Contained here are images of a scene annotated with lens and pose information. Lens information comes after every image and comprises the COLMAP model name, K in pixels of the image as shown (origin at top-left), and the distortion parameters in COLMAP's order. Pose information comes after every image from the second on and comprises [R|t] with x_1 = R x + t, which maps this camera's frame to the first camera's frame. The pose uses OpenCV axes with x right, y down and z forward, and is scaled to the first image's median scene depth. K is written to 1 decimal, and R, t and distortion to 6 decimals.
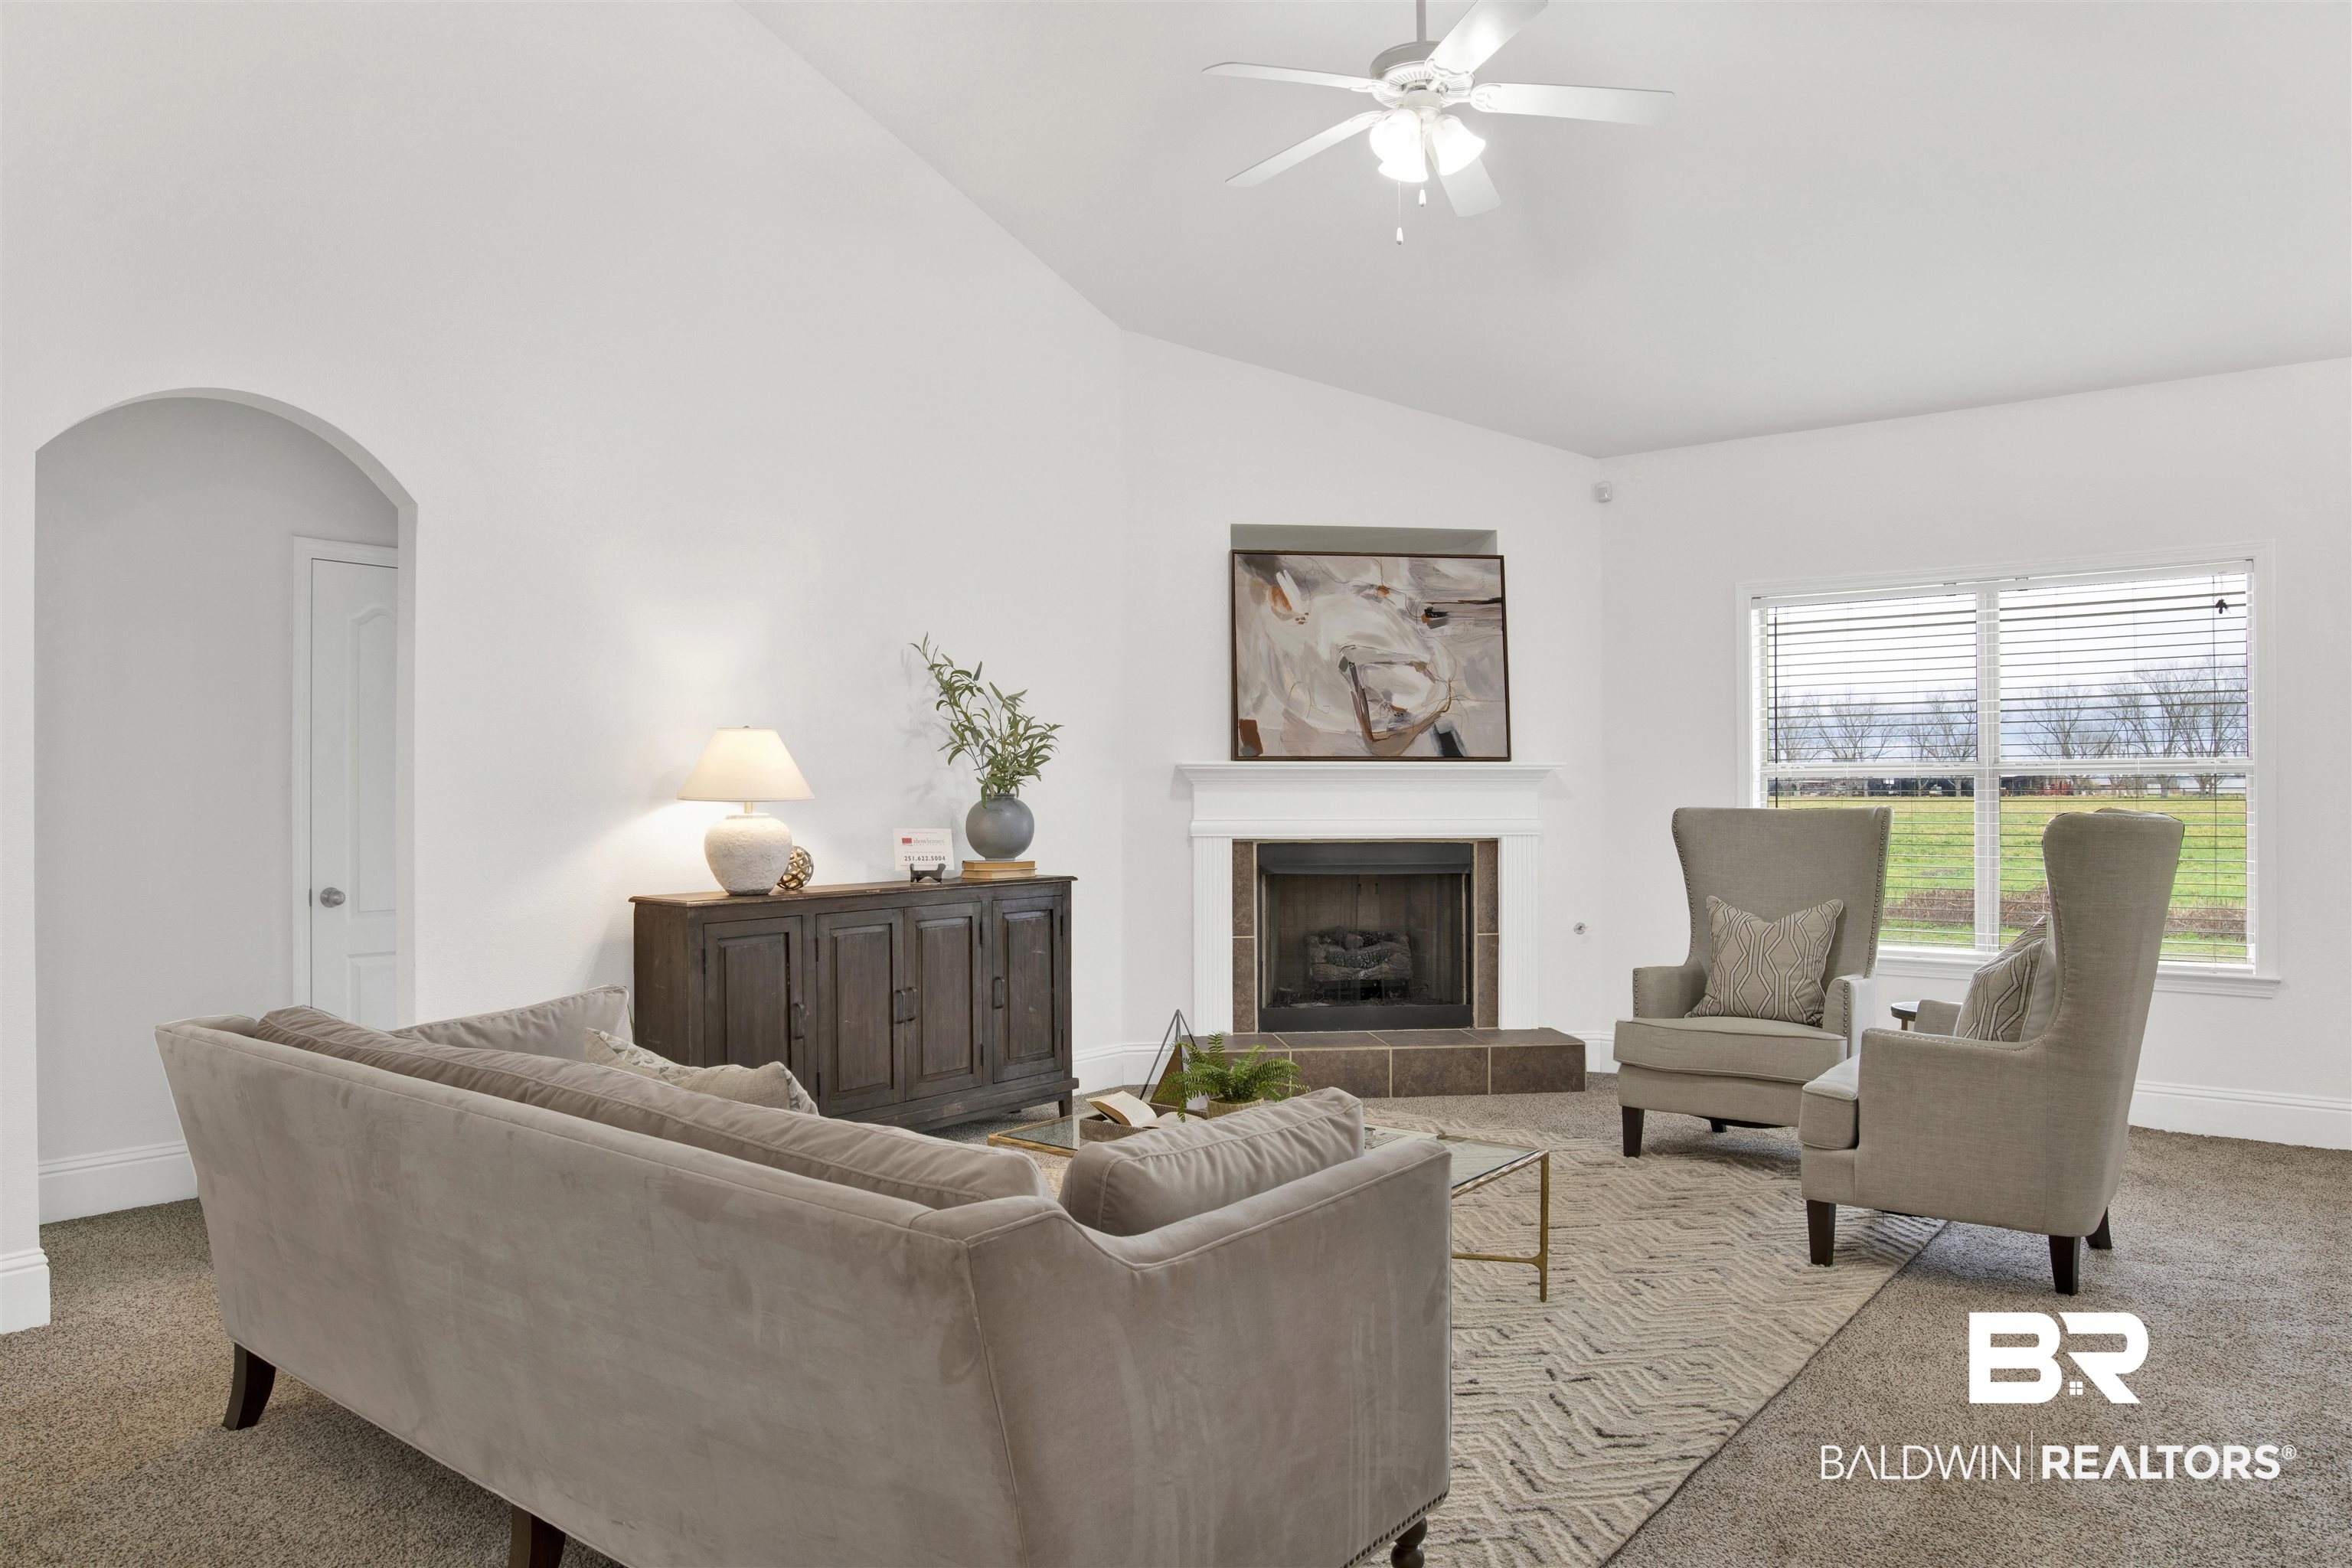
lens RADIAL K [[1549.5, 0, 1176.0], [0, 1549.5, 784.0], [0, 0, 1]] dist [-0.077456, 0.037134]
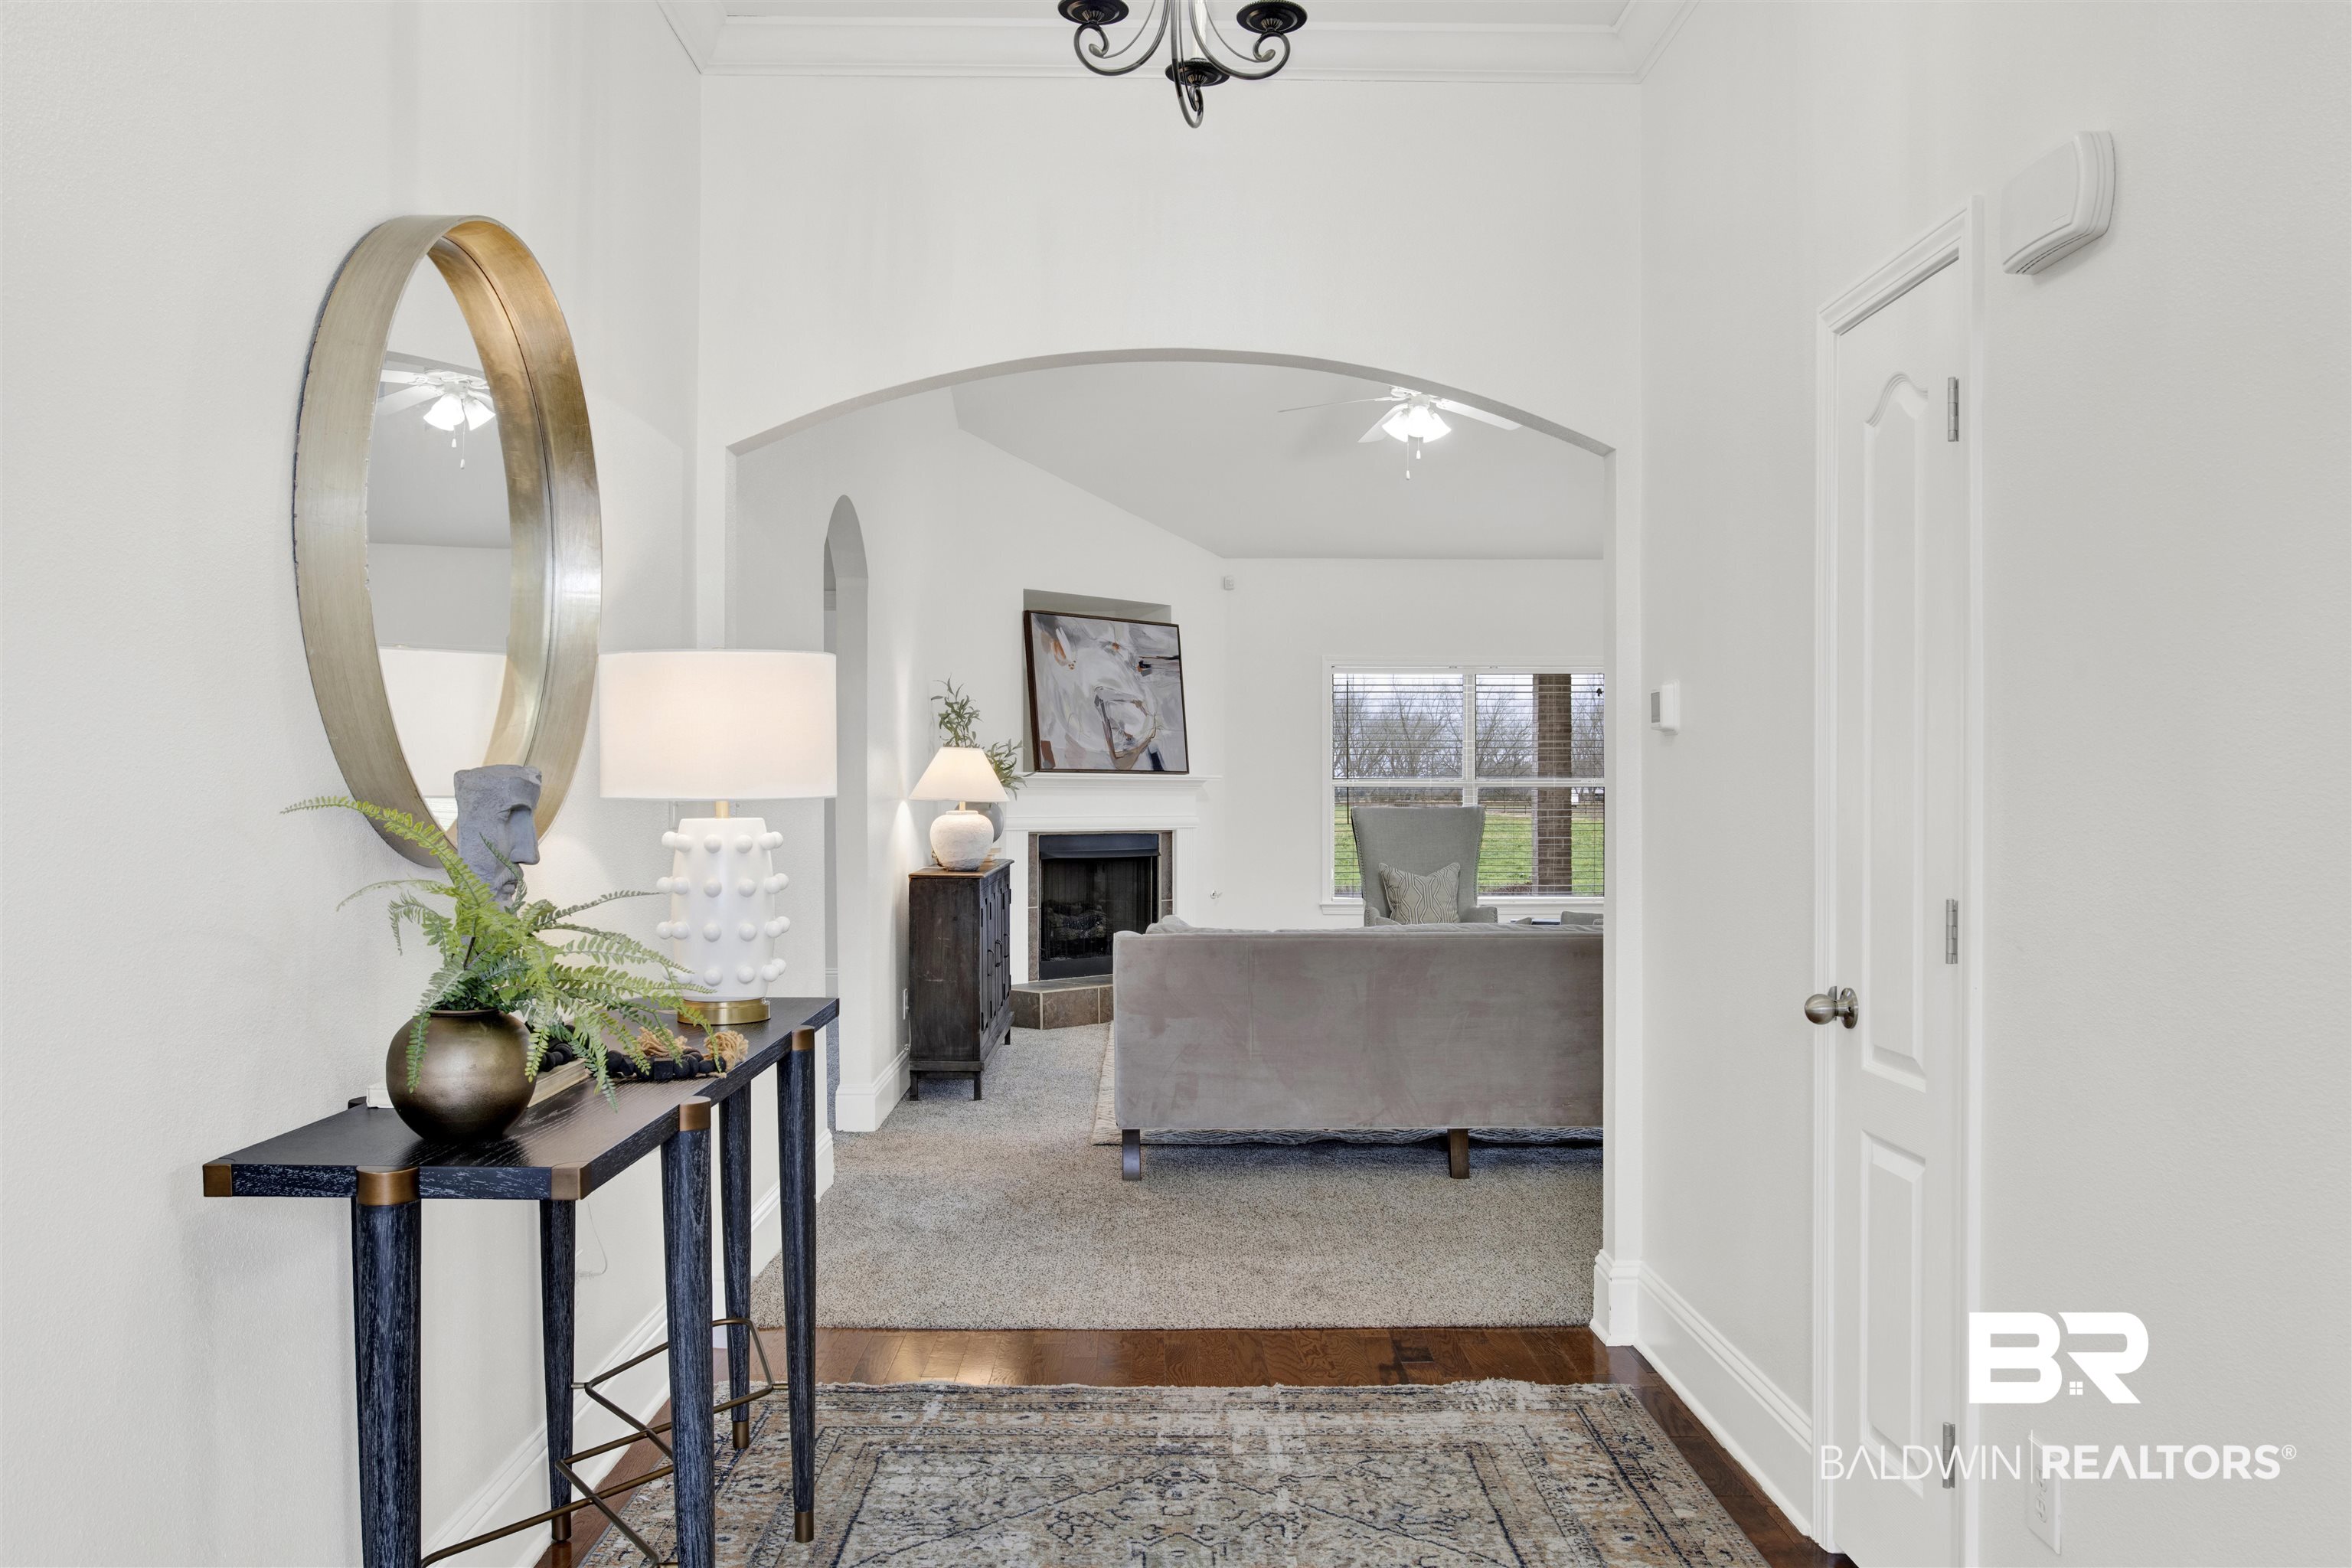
lens RADIAL K [[1823.8, 0, 1170.5], [0, 1823.8, 783.3], [0, 0, 1]] dist [-0.001483, -0.000119]
pose [[0.773339, 0.007475, 0.633948, -0.843389], [-0.006439, 0.999972, -0.003935, -0.000104], [-0.633960, -0.001039, 0.773365, -0.260799]]
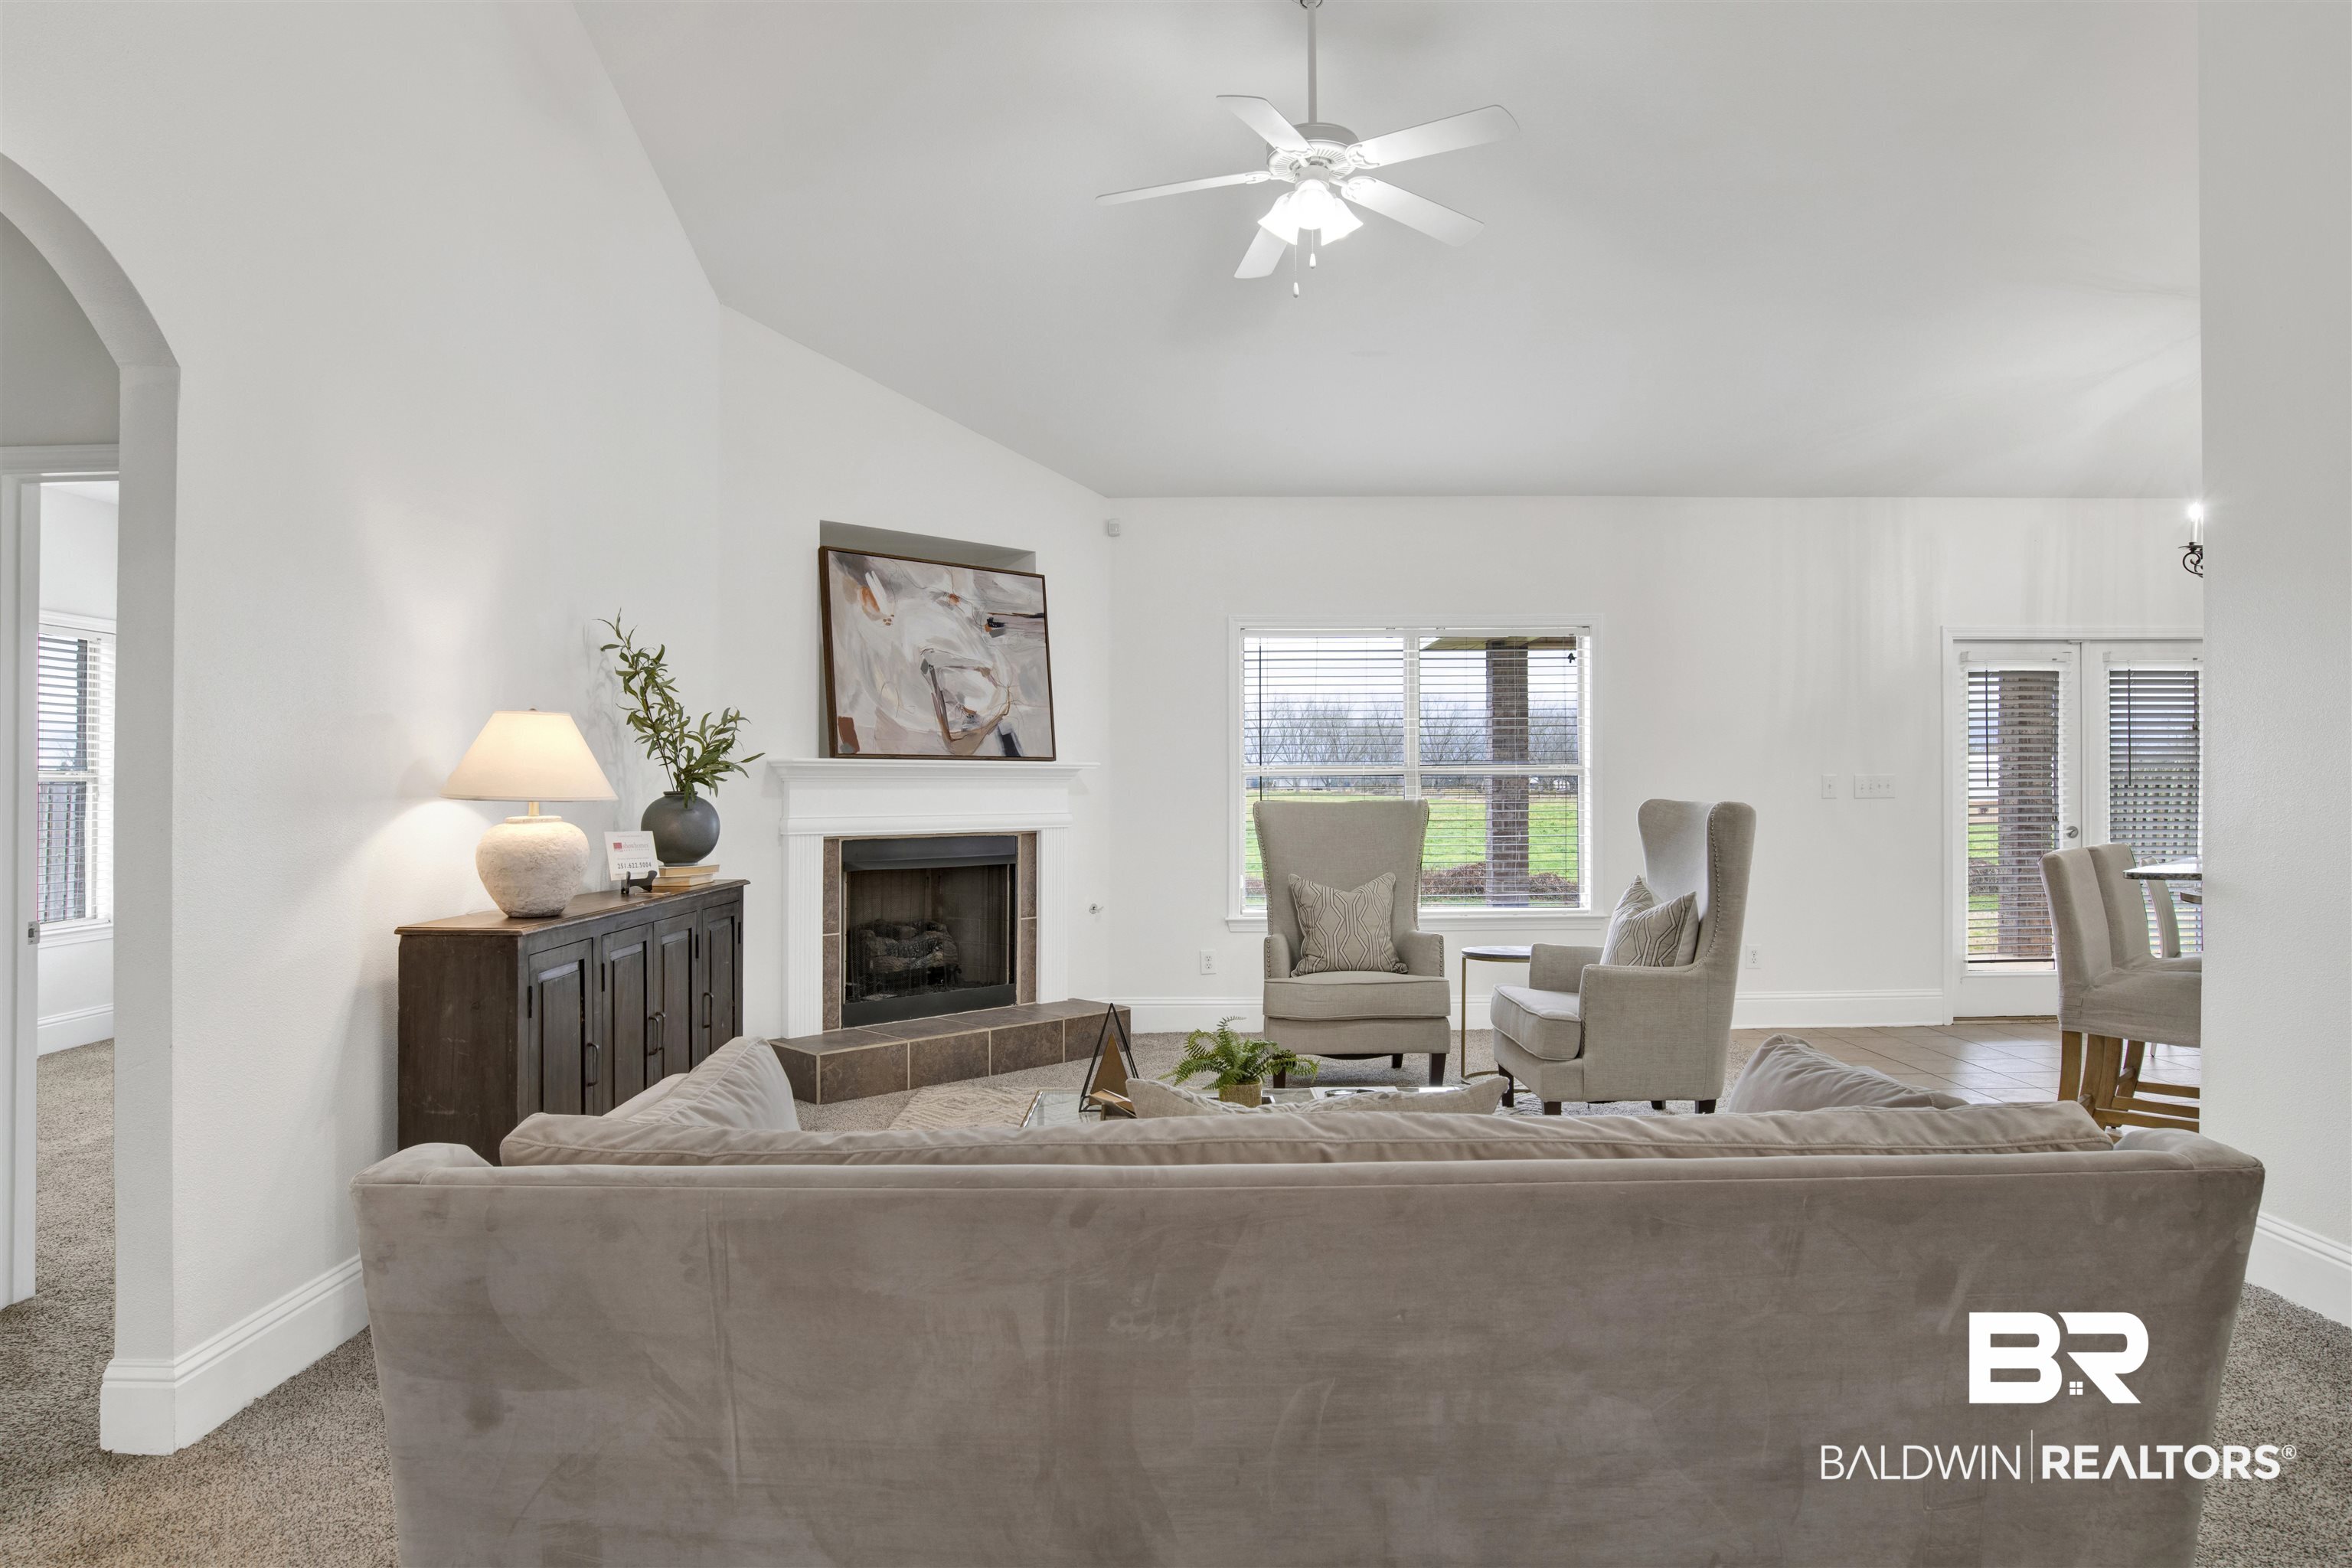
lens RADIAL K [[1388.2, 0, 1180.4], [0, 1388.2, 780.9], [0, 0, 1]] dist [-0.091939, 0.059291]
pose [[0.786183, 0.002132, 0.617990, -0.332000], [-0.001704, 0.999998, -0.001282, 0.000511], [-0.617991, -0.000046, 0.786185, 0.161984]]
